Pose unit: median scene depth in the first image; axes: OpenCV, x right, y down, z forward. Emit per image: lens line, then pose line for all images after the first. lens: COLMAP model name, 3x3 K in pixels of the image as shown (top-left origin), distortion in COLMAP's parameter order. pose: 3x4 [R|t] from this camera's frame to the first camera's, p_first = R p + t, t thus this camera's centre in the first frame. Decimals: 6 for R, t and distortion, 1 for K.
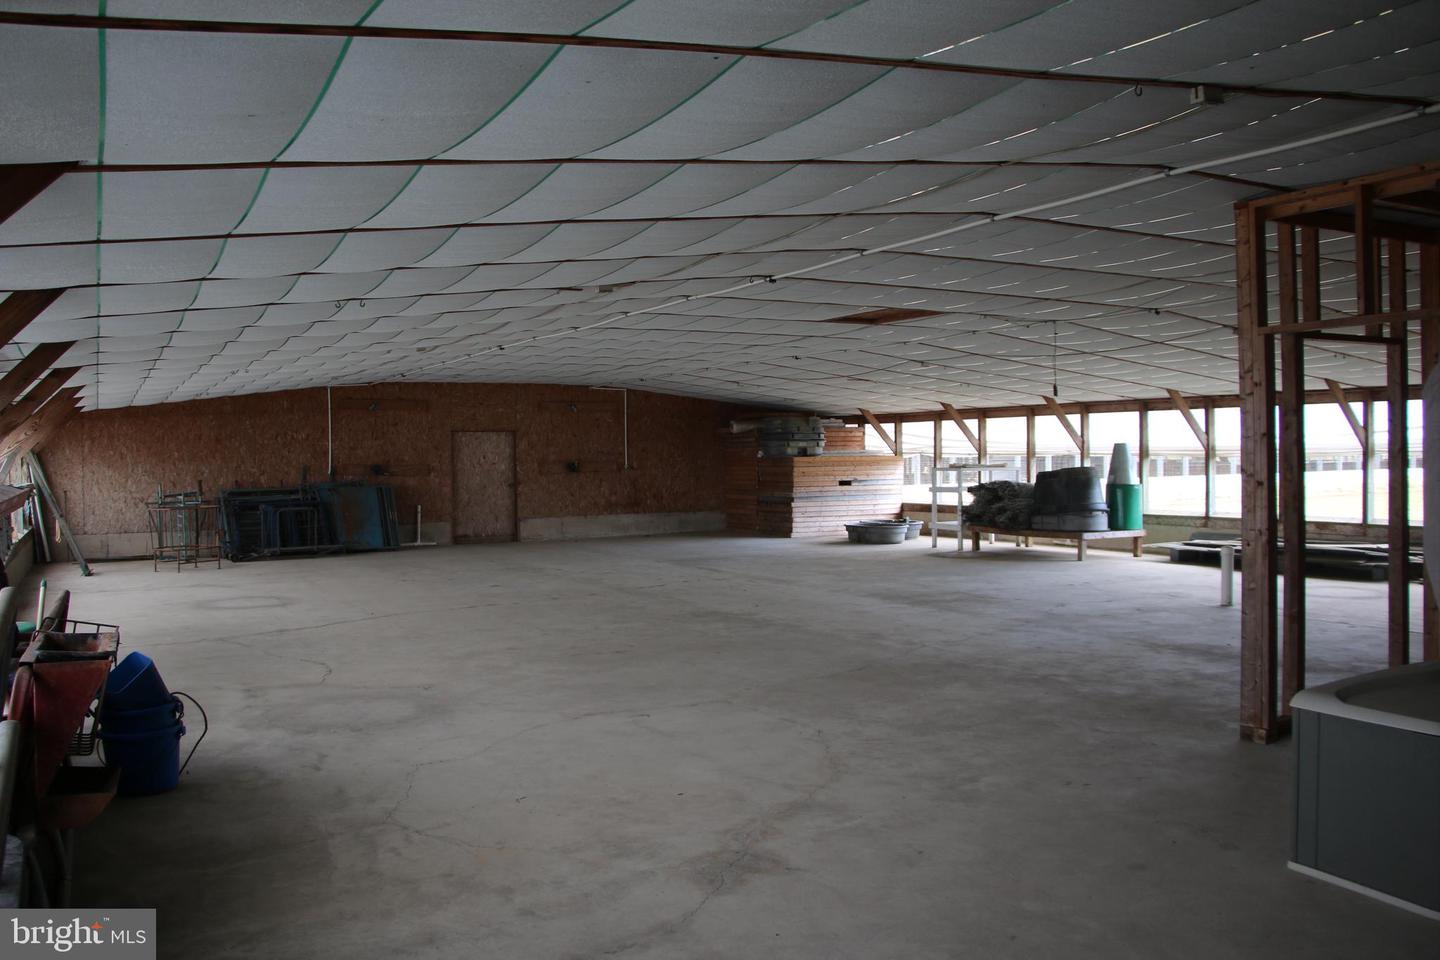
lens RADIAL K [[1200.0, 0, 720.0], [0, 1200.0, 480.0], [0, 0, 1]] dist [0.001597, 0.000339]
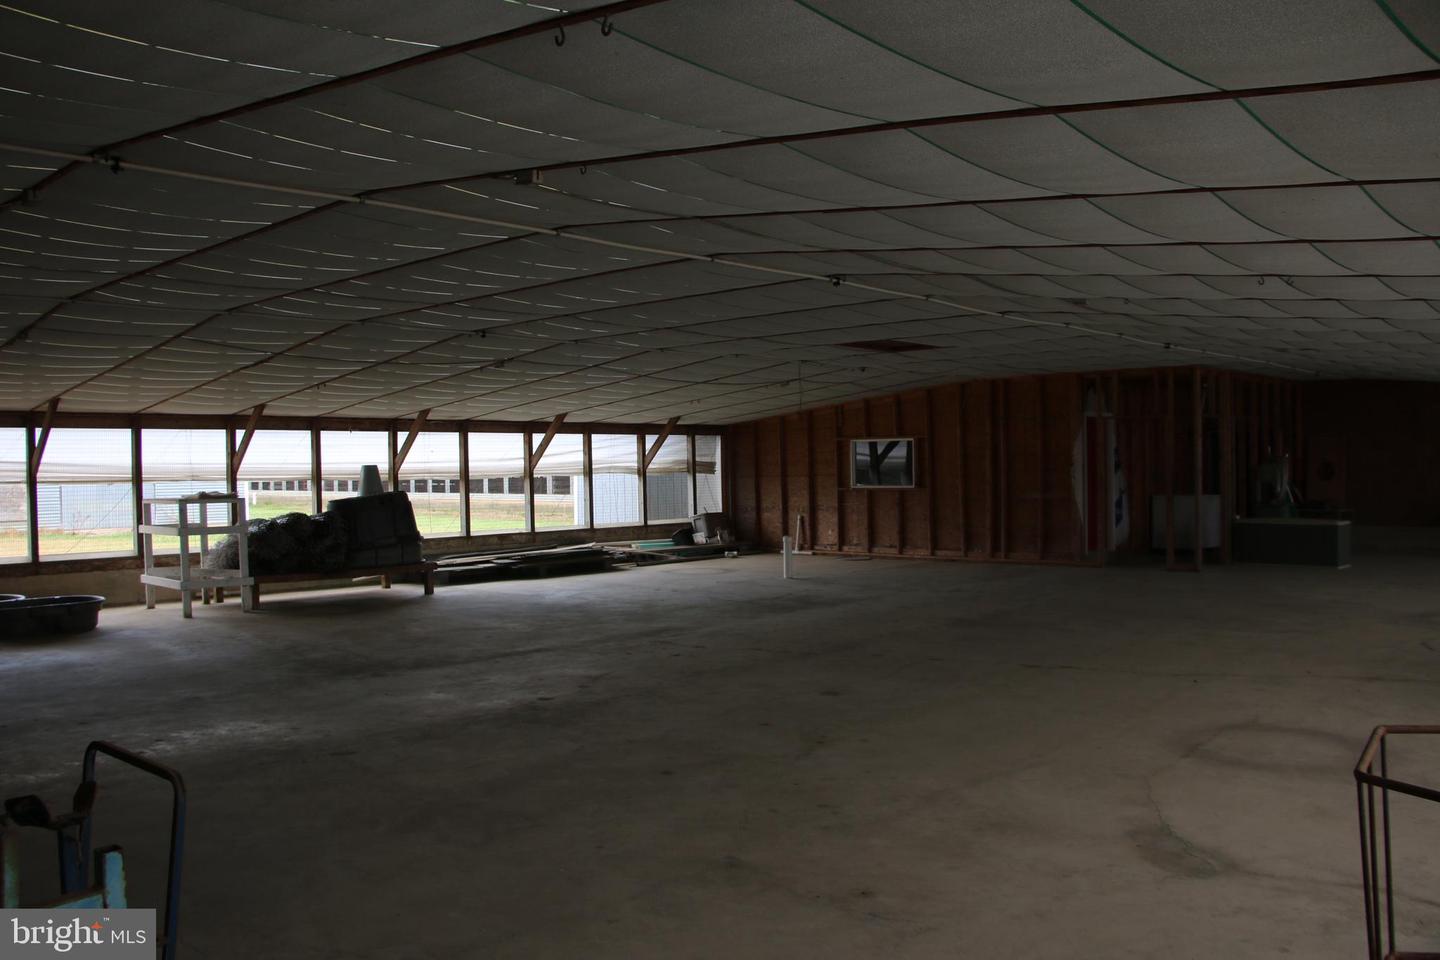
lens RADIAL K [[1143.9, 0, 720.0], [0, 1143.9, 480.0], [0, 0, 1]] dist [-0.000287, 0.000054]
pose [[-0.259703, 0.006752, 0.965665, -0.570194], [0.037371, 0.999297, 0.003063, -0.012401], [-0.964965, 0.036883, -0.259772, 0.978431]]
